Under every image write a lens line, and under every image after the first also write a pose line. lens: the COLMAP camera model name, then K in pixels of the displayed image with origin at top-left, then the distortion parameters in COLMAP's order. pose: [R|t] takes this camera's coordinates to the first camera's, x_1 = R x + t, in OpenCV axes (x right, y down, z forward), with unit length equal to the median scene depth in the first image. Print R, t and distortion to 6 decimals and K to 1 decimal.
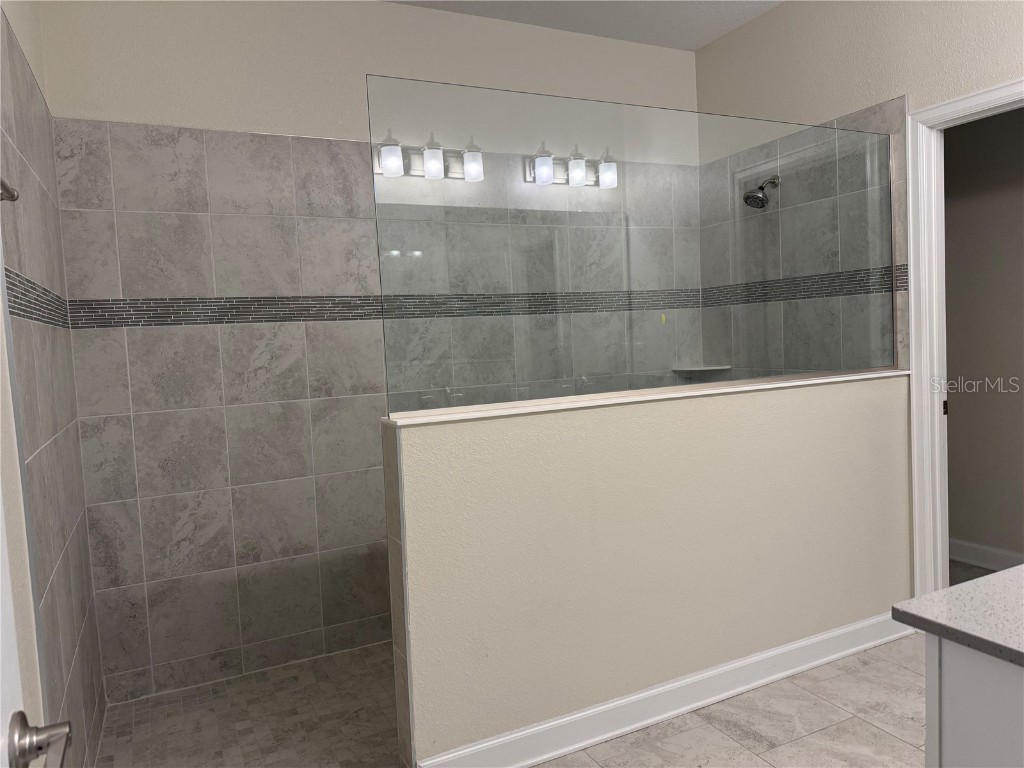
lens RADIAL K [[715.4, 0, 512.0], [0, 715.4, 384.0], [0, 0, 1]] dist [0.114162, -0.164163]
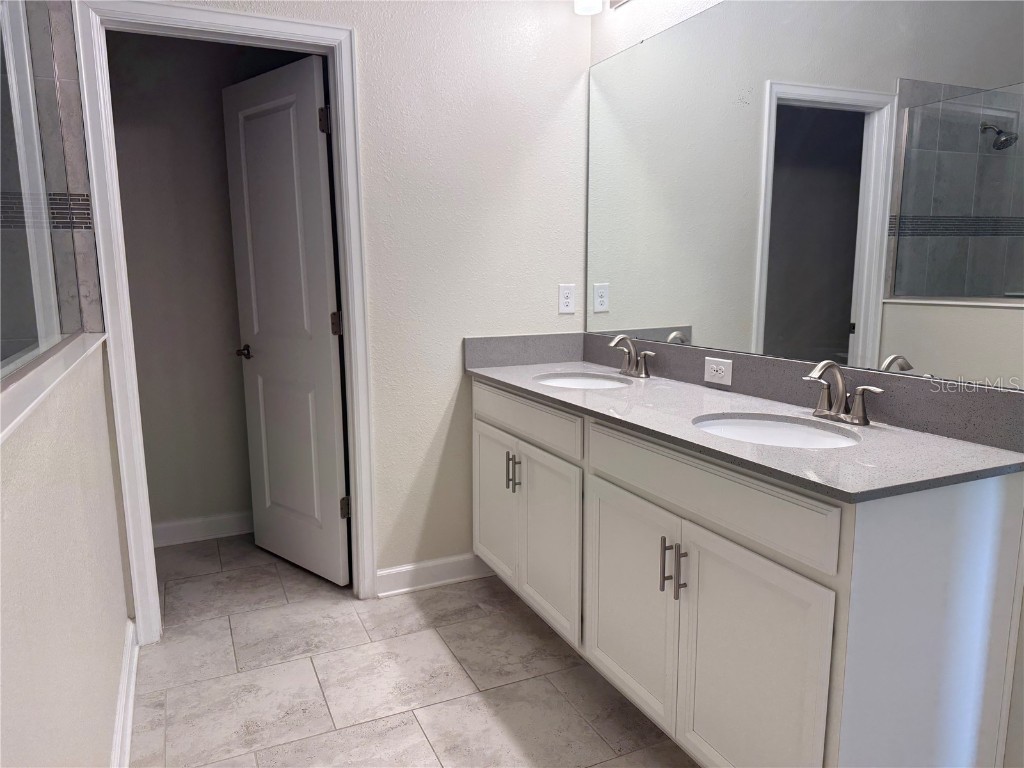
lens RADIAL K [[715.4, 0, 512.0], [0, 715.4, 384.0], [0, 0, 1]] dist [0.114162, -0.164163]
pose [[-0.009487, -0.106815, 0.994234, -0.265250], [0.066177, 0.992032, 0.107210, -0.019873], [-0.997763, 0.066813, -0.002343, 0.604195]]
